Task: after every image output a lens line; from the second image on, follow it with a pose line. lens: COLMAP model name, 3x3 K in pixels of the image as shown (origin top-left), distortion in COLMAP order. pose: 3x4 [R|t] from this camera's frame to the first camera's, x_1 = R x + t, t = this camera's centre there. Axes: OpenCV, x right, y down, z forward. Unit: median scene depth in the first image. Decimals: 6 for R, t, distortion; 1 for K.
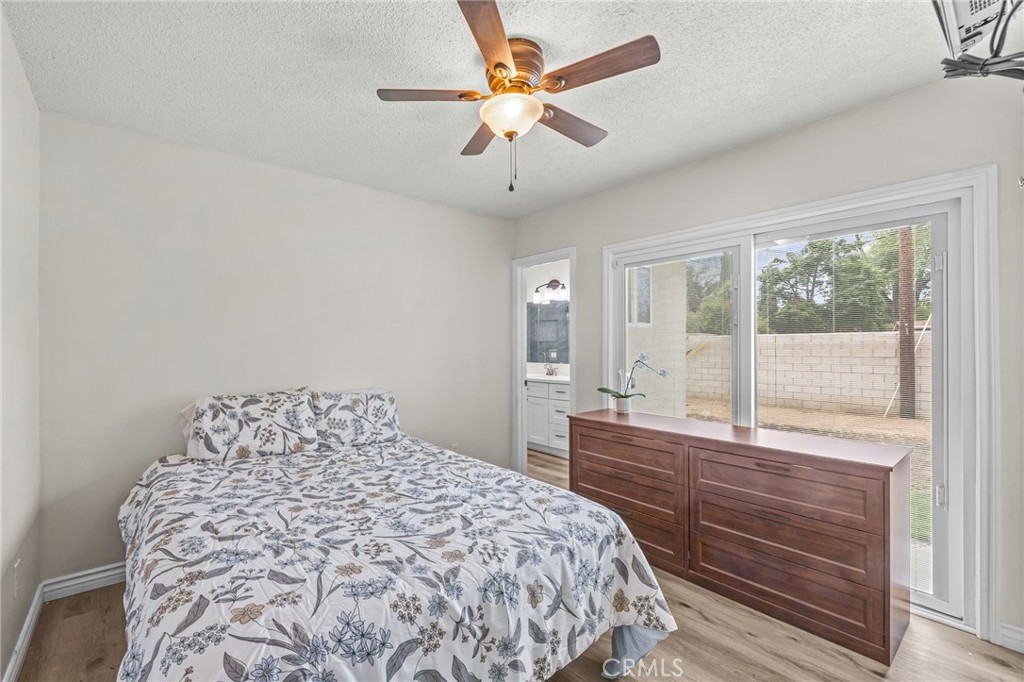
lens RADIAL K [[396.4, 0, 512.0], [0, 396.4, 341.0], [0, 0, 1]] dist [-0.008067, -0.000071]
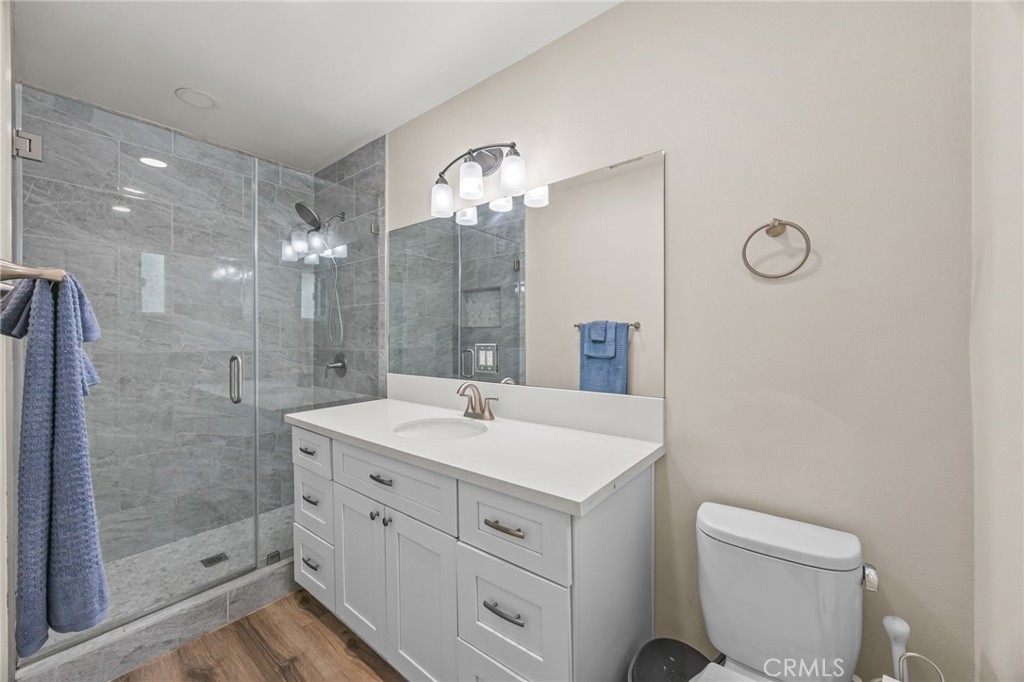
lens RADIAL K [[396.4, 0, 512.0], [0, 396.4, 341.0], [0, 0, 1]] dist [-0.008067, -0.000071]
pose [[0.990501, 0.000809, 0.137501, 0.078625], [-0.003103, 0.999859, 0.016474, 0.015549], [-0.137468, -0.016744, 0.990365, 0.636223]]
